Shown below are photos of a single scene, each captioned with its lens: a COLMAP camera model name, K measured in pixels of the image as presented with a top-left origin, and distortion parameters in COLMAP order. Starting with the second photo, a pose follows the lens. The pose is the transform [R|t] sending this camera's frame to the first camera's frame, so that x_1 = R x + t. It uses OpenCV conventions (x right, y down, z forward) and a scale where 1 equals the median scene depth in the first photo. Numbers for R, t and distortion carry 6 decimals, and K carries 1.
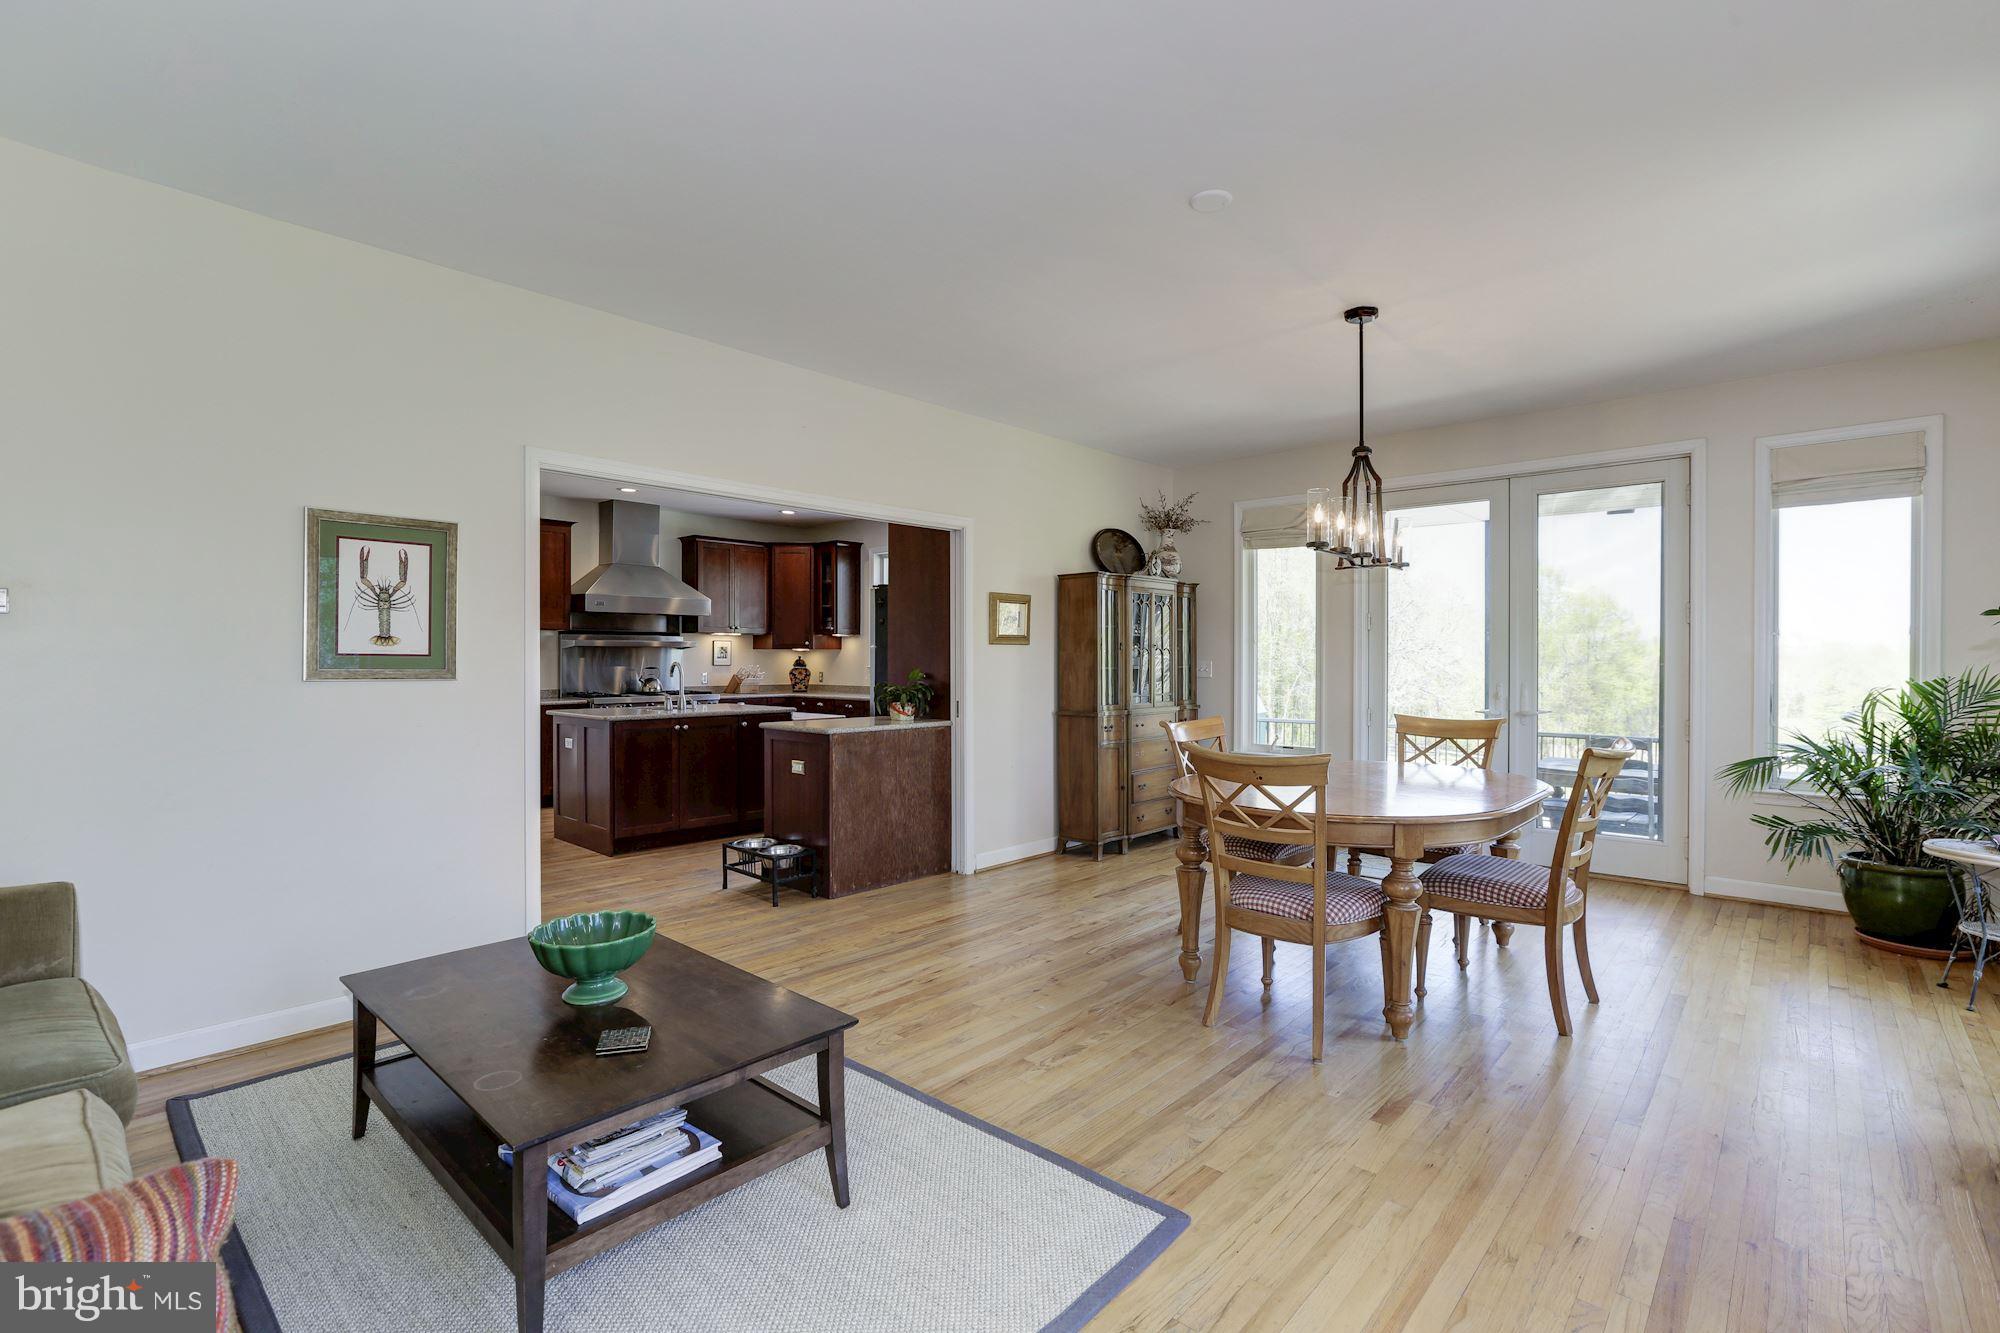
lens RADIAL K [[905.7, 0, 979.7], [0, 905.7, 676.4], [0, 0, 1]] dist [-0.006528, -0.000133]
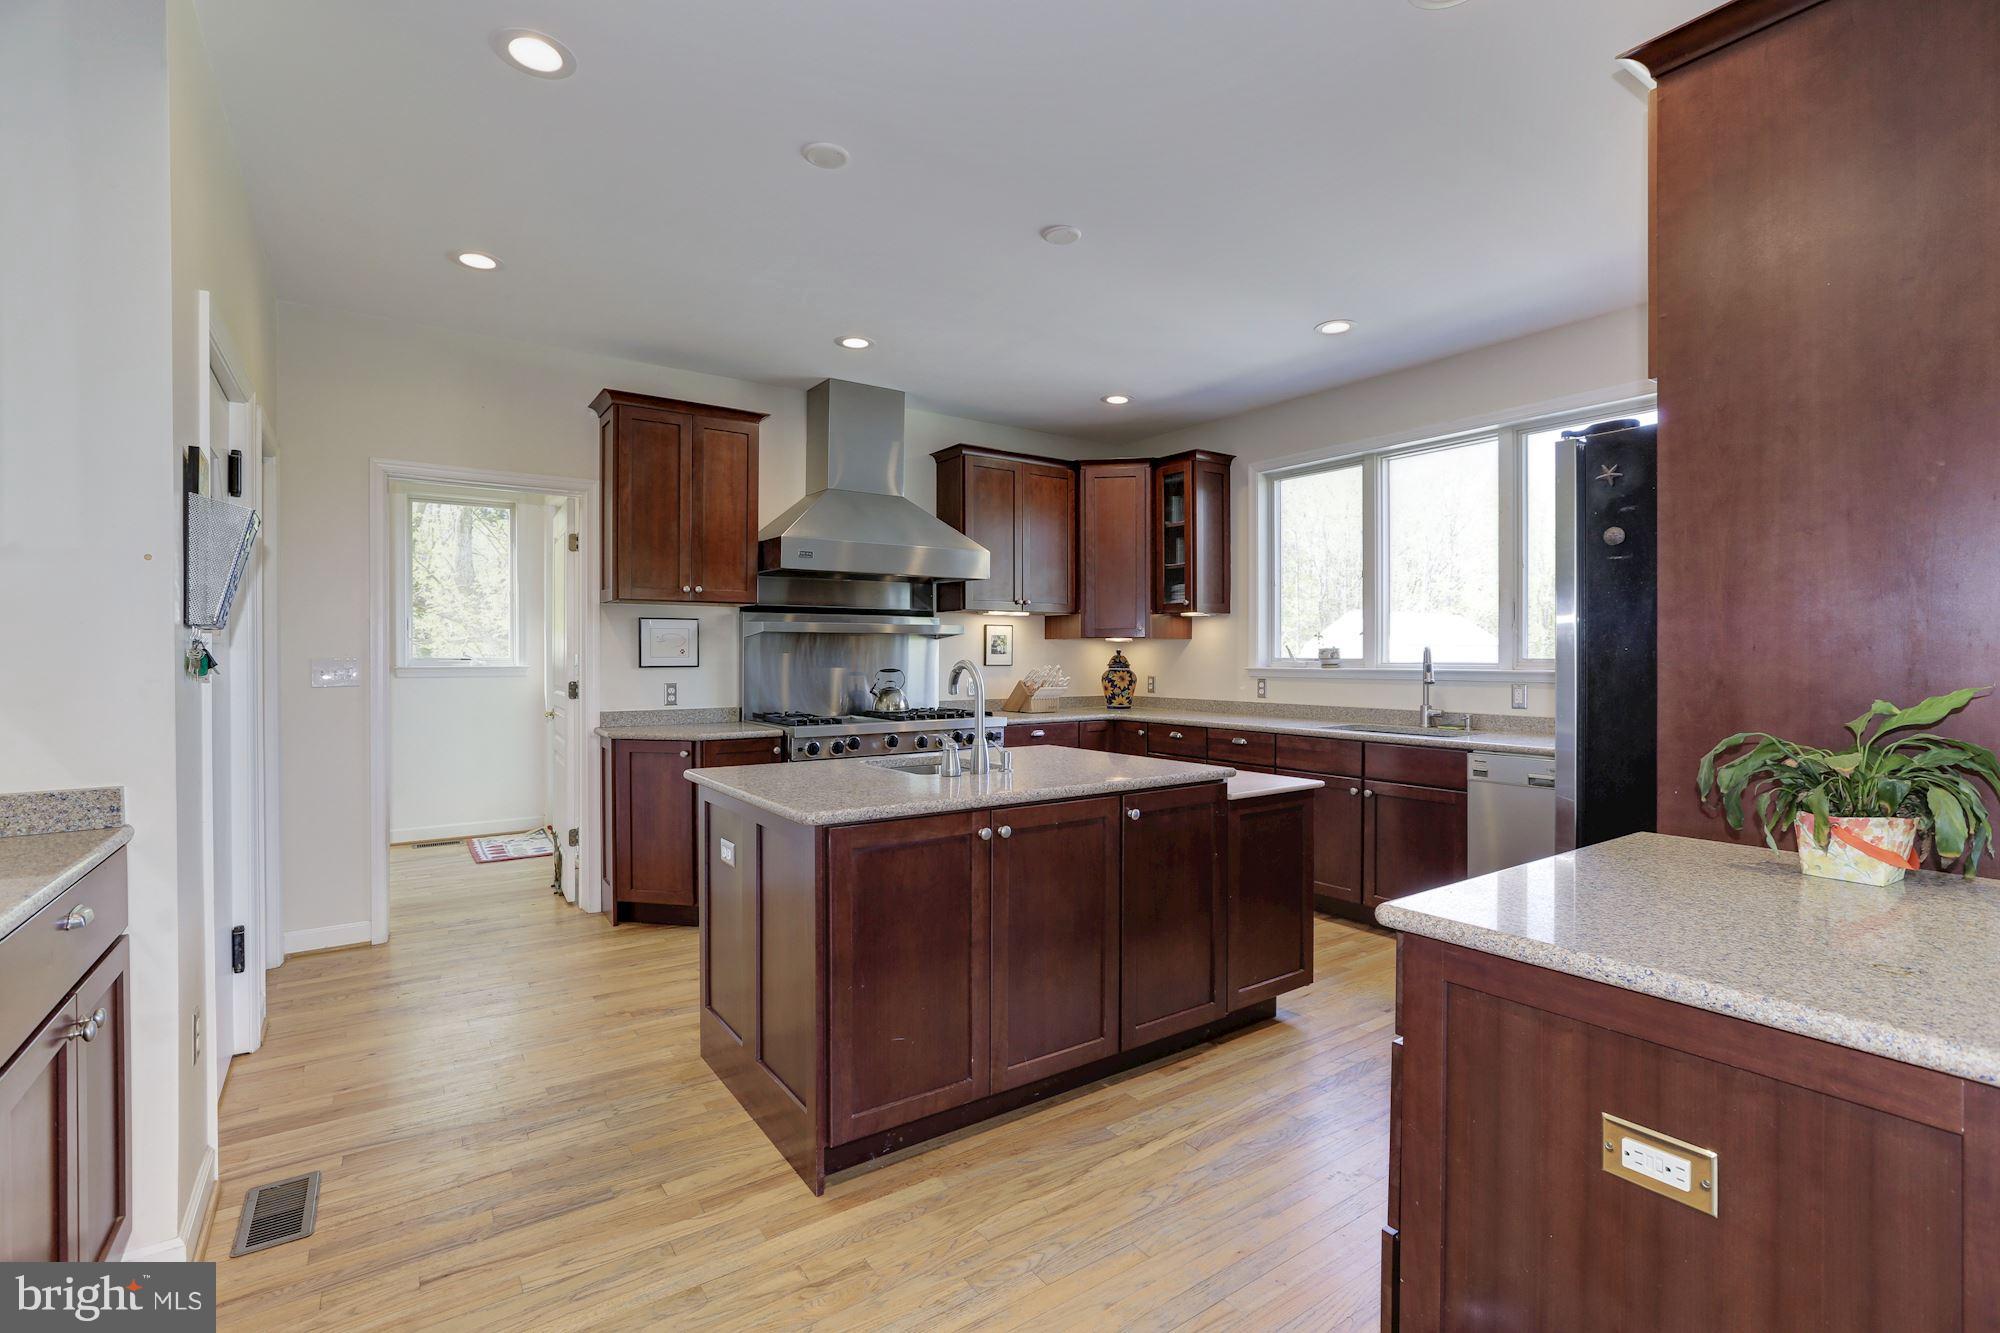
lens RADIAL K [[905.7, 0, 1009.5], [0, 905.7, 662.9], [0, 0, 1]] dist [-0.006528, -0.000133]
pose [[0.982862, 0.005193, -0.184272, -0.170070], [-0.007343, 0.999913, -0.010988, -0.007120], [0.184199, 0.012152, 0.982814, 0.419053]]
